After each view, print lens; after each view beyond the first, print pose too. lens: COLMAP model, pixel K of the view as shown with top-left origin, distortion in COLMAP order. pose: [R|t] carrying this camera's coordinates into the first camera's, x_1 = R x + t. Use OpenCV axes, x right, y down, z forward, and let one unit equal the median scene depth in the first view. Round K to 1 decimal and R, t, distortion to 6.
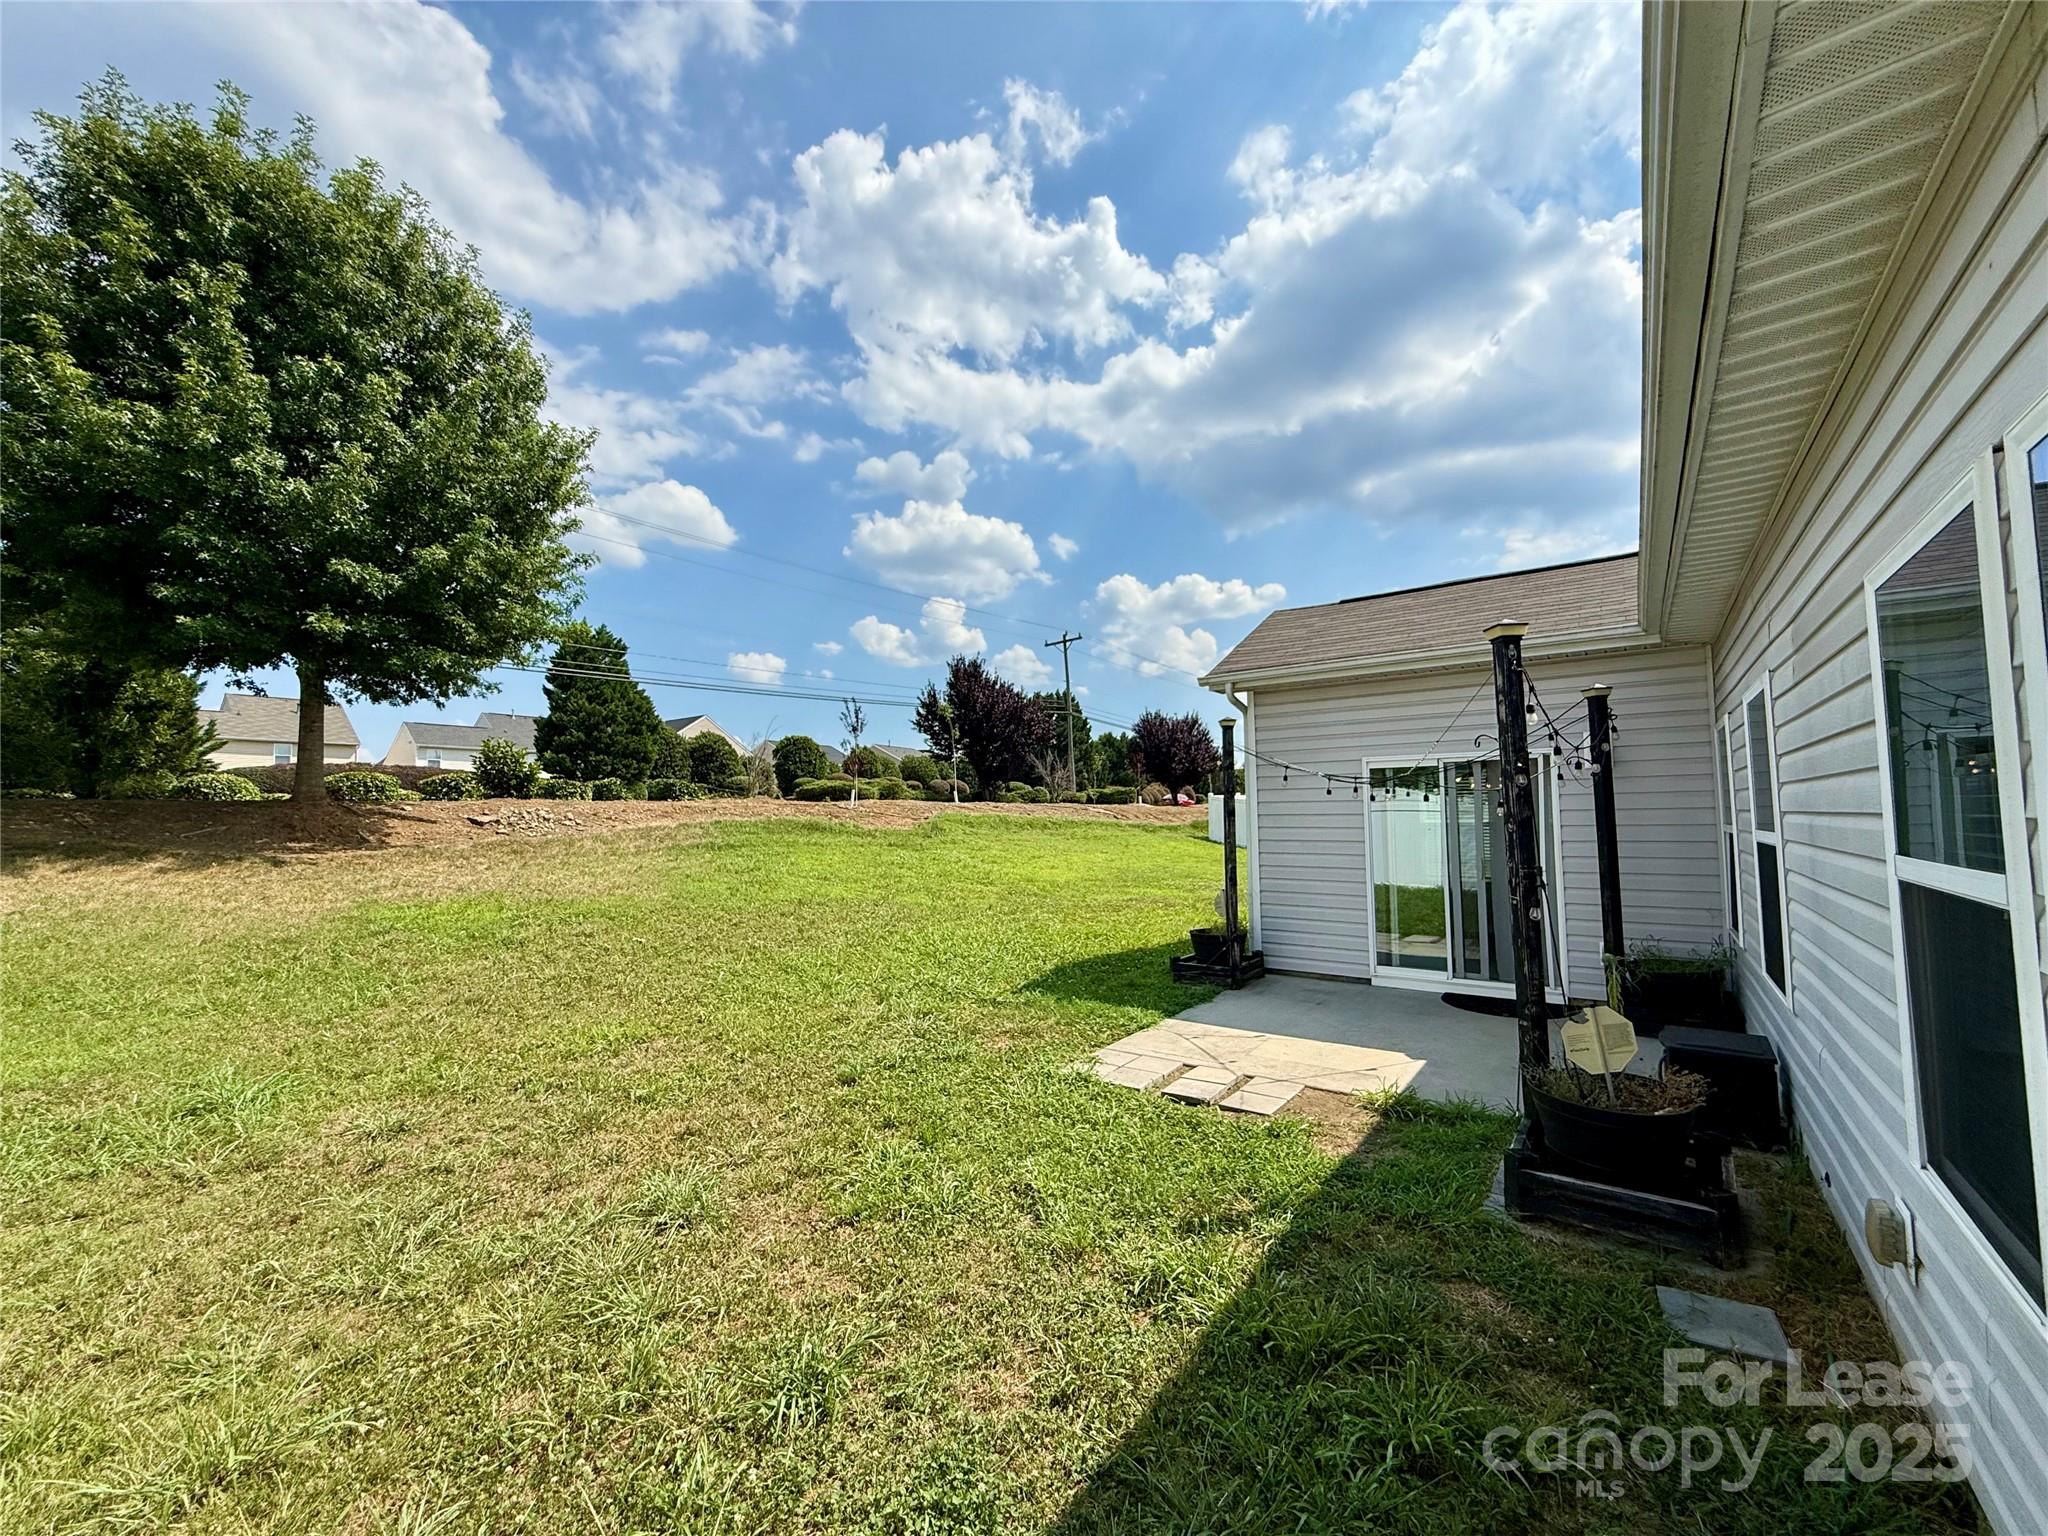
lens RADIAL K [[820.5, 0, 1021.4], [0, 820.5, 767.7], [0, 0, 1]] dist [-0.001334, -0.001389]
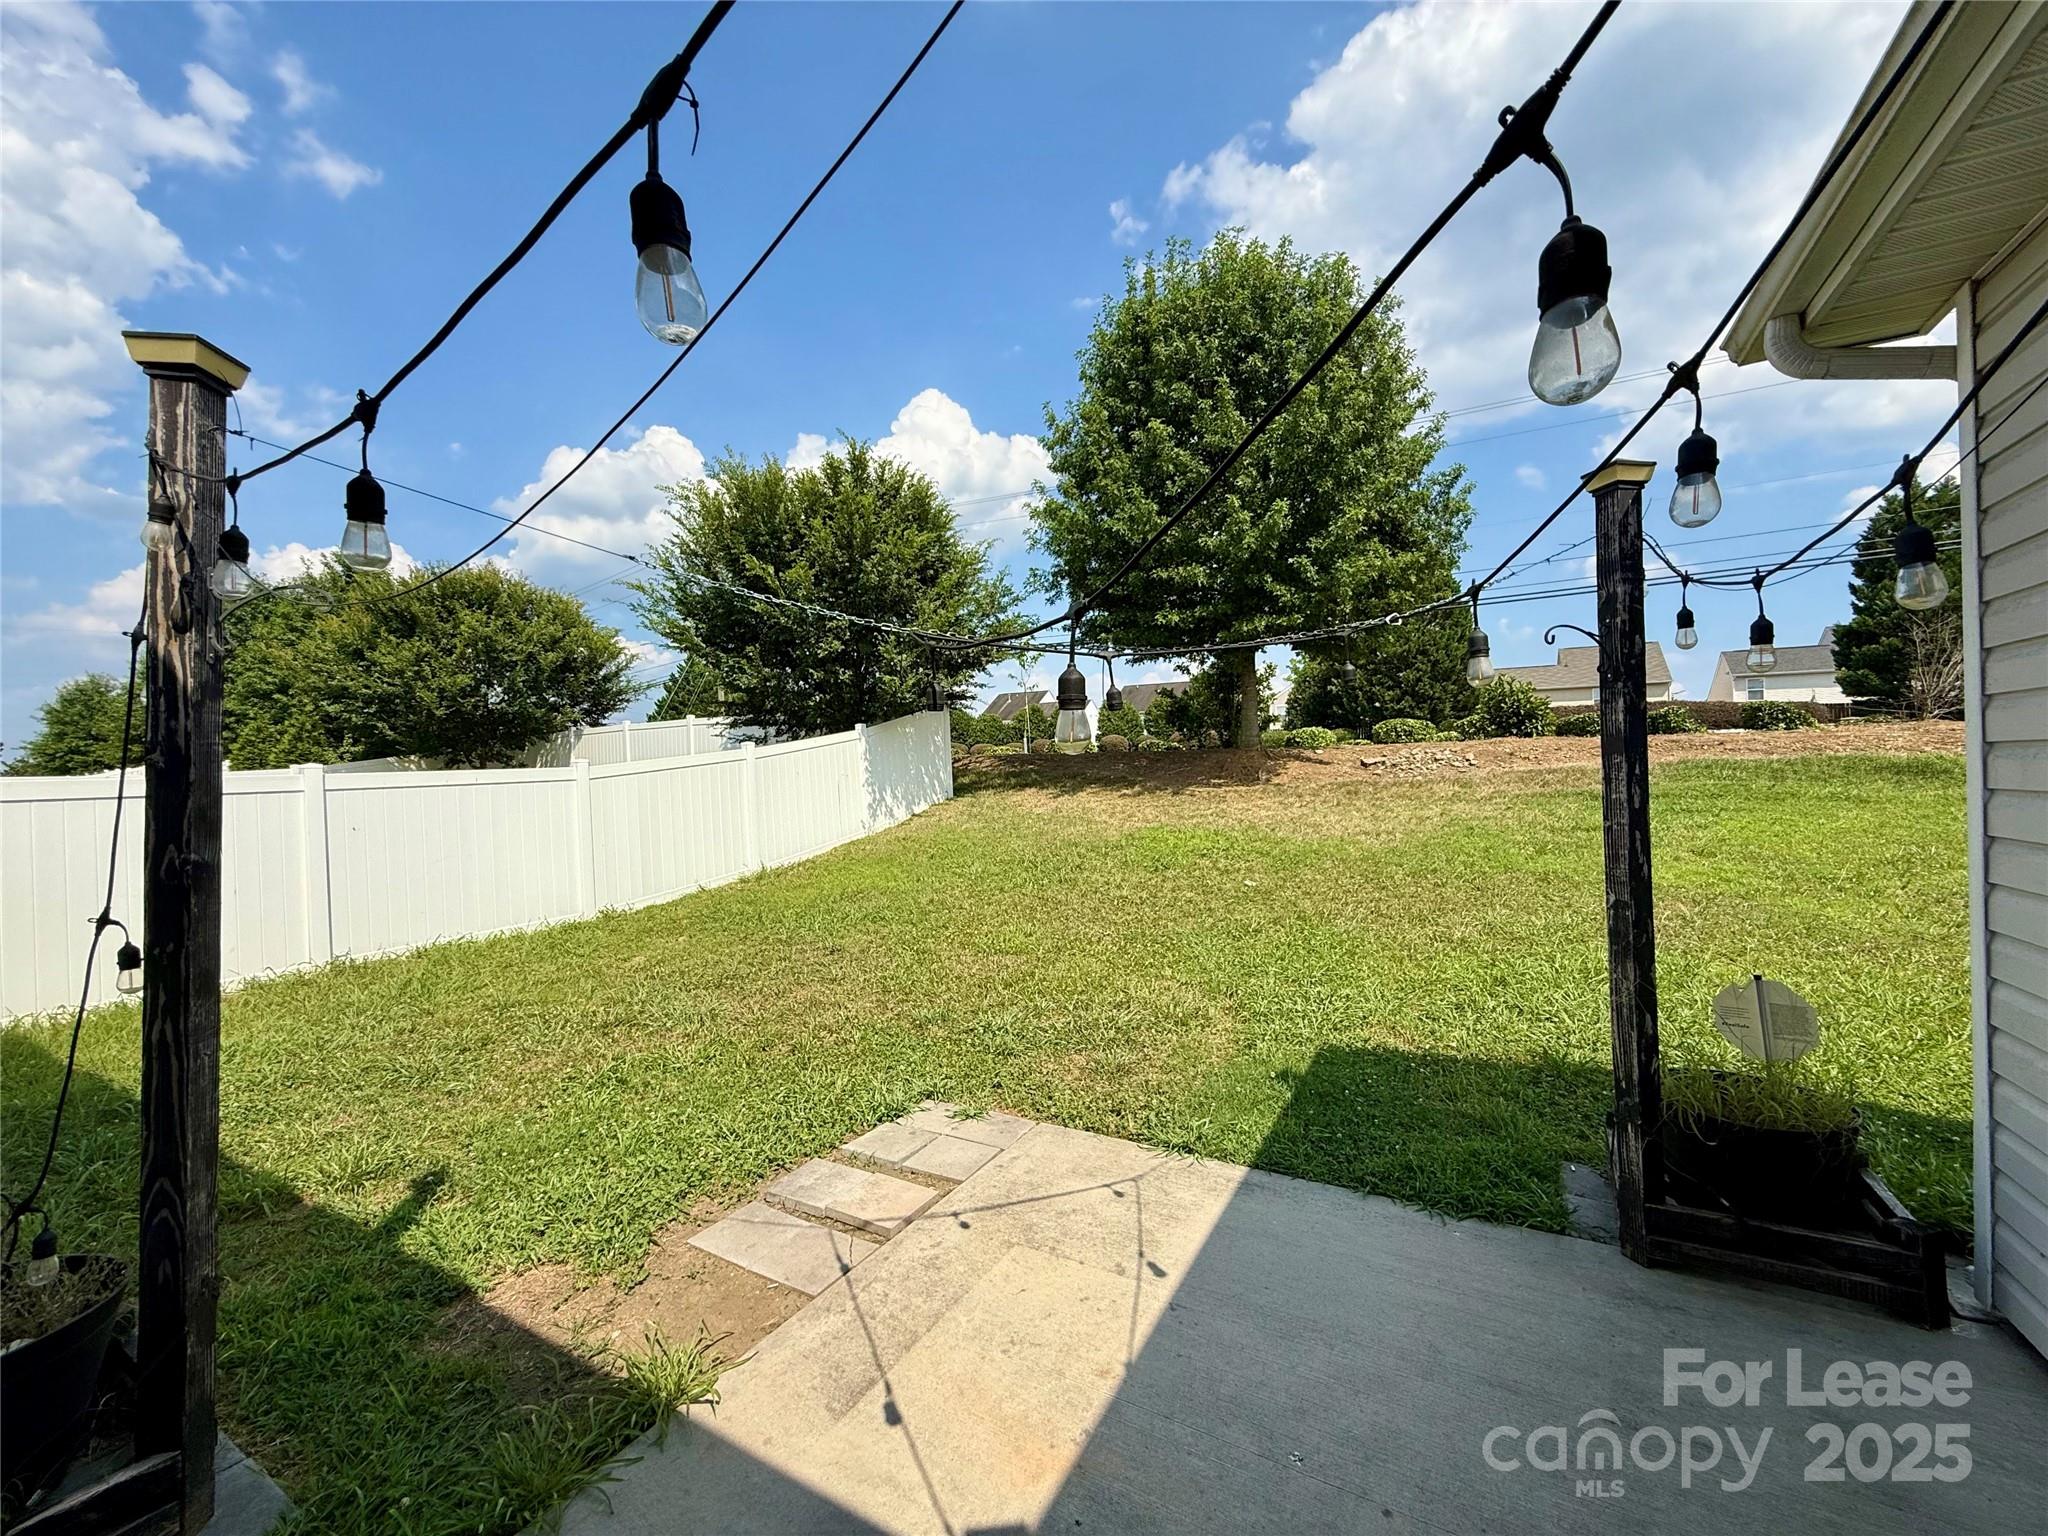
lens RADIAL K [[820.5, 0, 1017.6], [0, 820.5, 763.6], [0, 0, 1]] dist [-0.001334, -0.001389]
pose [[0.108472, -0.003310, -0.994094, 0.752895], [0.074126, 0.997237, 0.004767, 0.062579], [0.991332, -0.074205, 0.108418, 0.960371]]
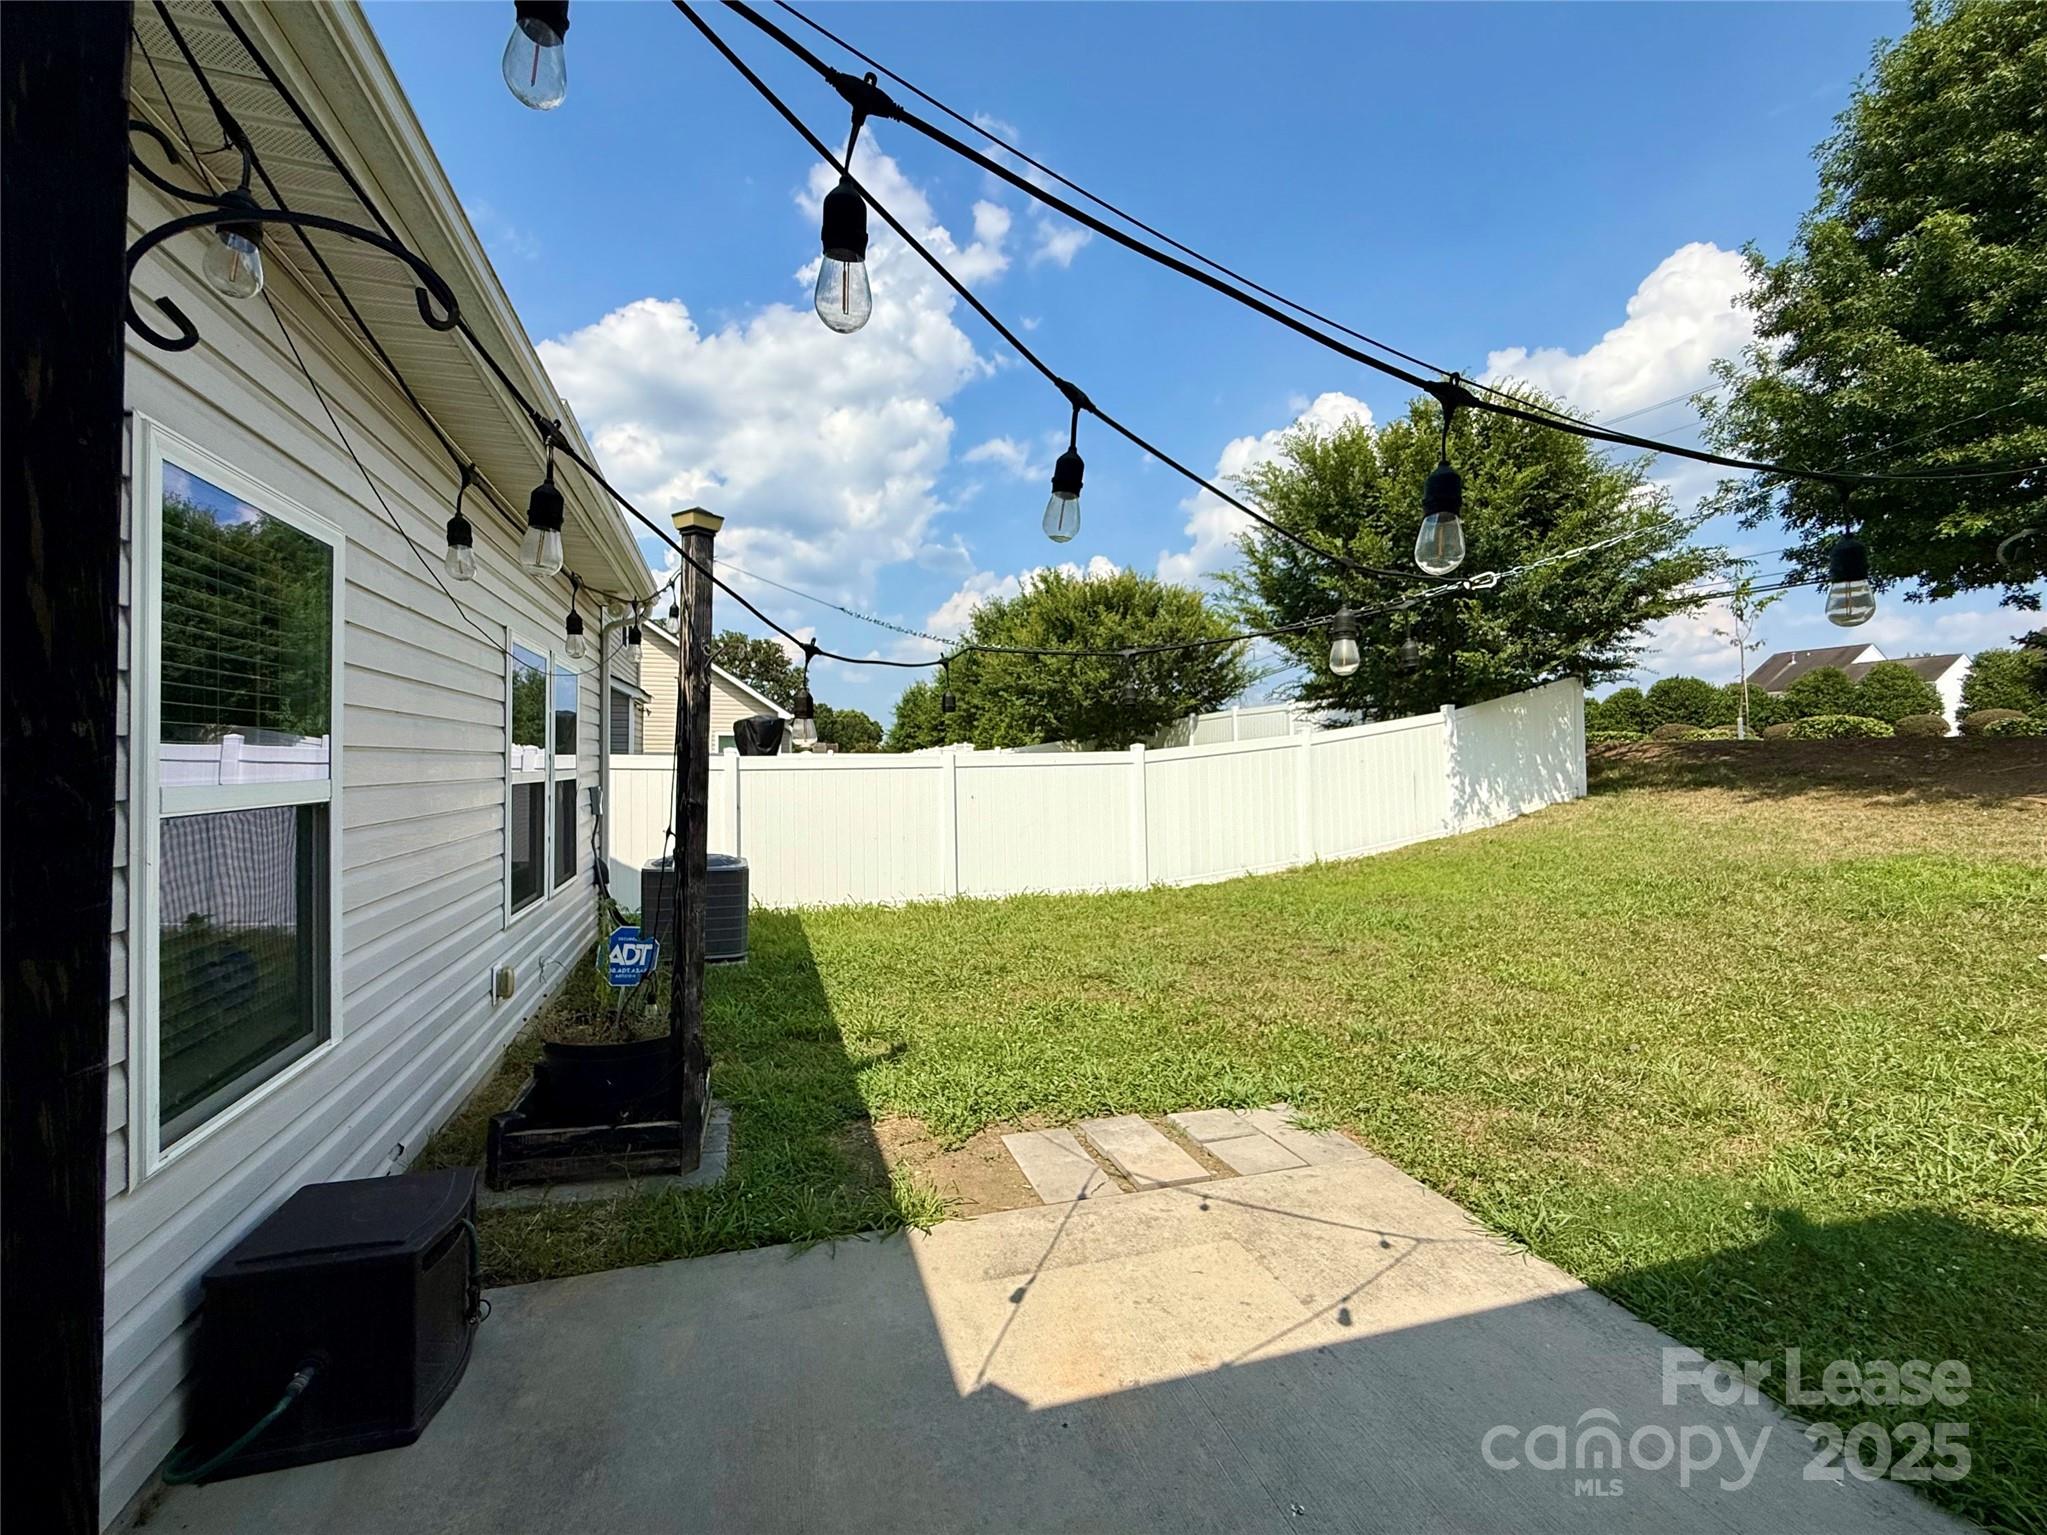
lens RADIAL K [[884.8, 0, 1011.1], [0, 884.8, 771.4], [0, 0, 1]] dist [-0.000629, -0.001616]
pose [[-0.598599, 0.014733, -0.800914, 0.760716], [0.048390, 0.998670, -0.017796, 0.076399], [0.799586, -0.049409, -0.598515, 1.209738]]
